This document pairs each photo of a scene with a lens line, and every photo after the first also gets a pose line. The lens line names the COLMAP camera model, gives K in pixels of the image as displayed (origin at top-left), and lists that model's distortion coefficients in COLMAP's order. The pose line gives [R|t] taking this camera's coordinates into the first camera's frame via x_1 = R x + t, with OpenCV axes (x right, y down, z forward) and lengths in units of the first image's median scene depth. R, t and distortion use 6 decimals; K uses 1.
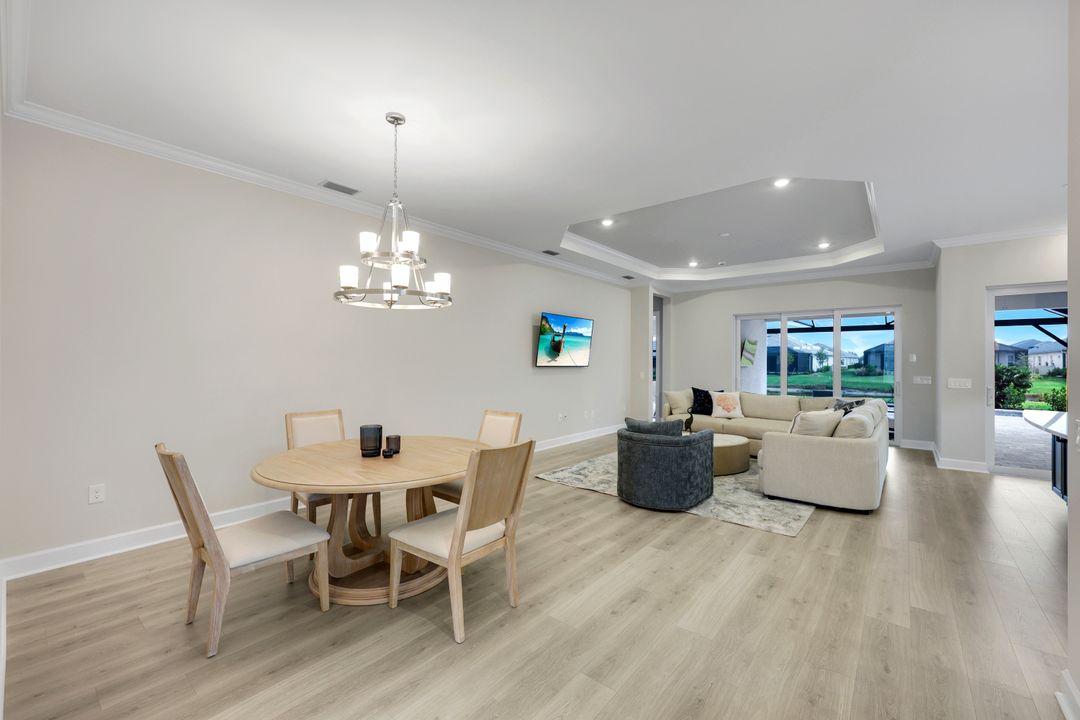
lens RADIAL K [[439.9, 0, 533.8], [0, 439.9, 356.6], [0, 0, 1]] dist [0.002594, -0.000712]
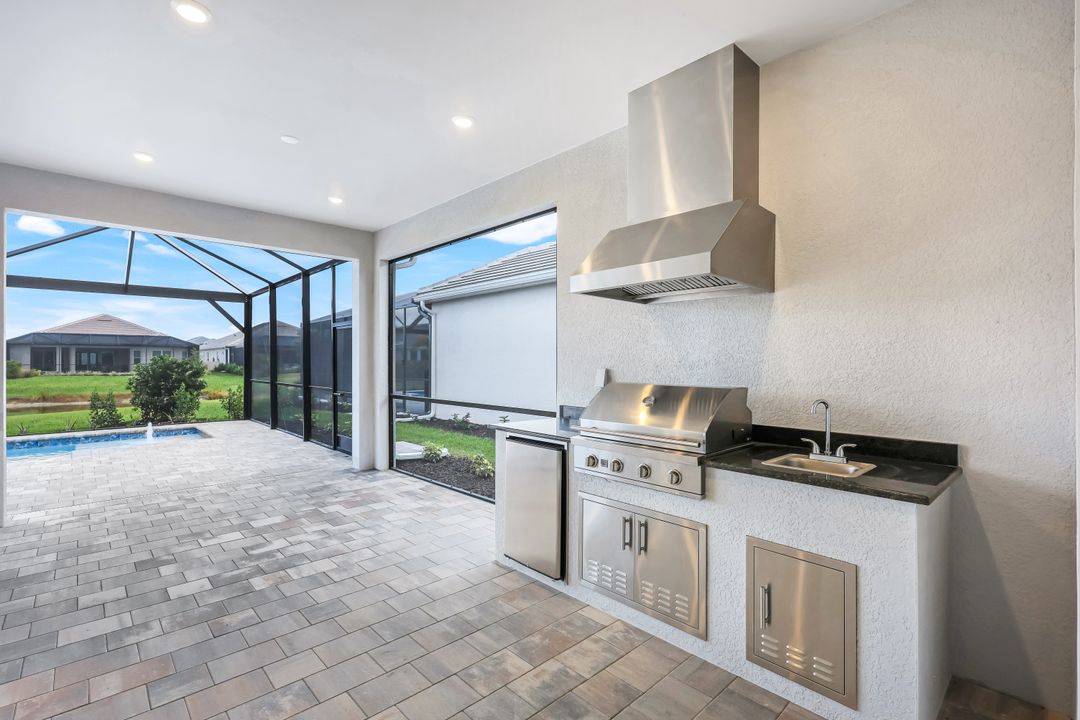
lens RADIAL K [[500.2, 0, 520.7], [0, 500.2, 360.9], [0, 0, 1]] dist [0.028404, 0.000309]
pose [[0.160652, -0.007131, 0.986985, 0.425584], [-0.007834, 0.999933, 0.008500, 0.014919], [-0.986980, -0.009097, 0.160585, 0.386628]]
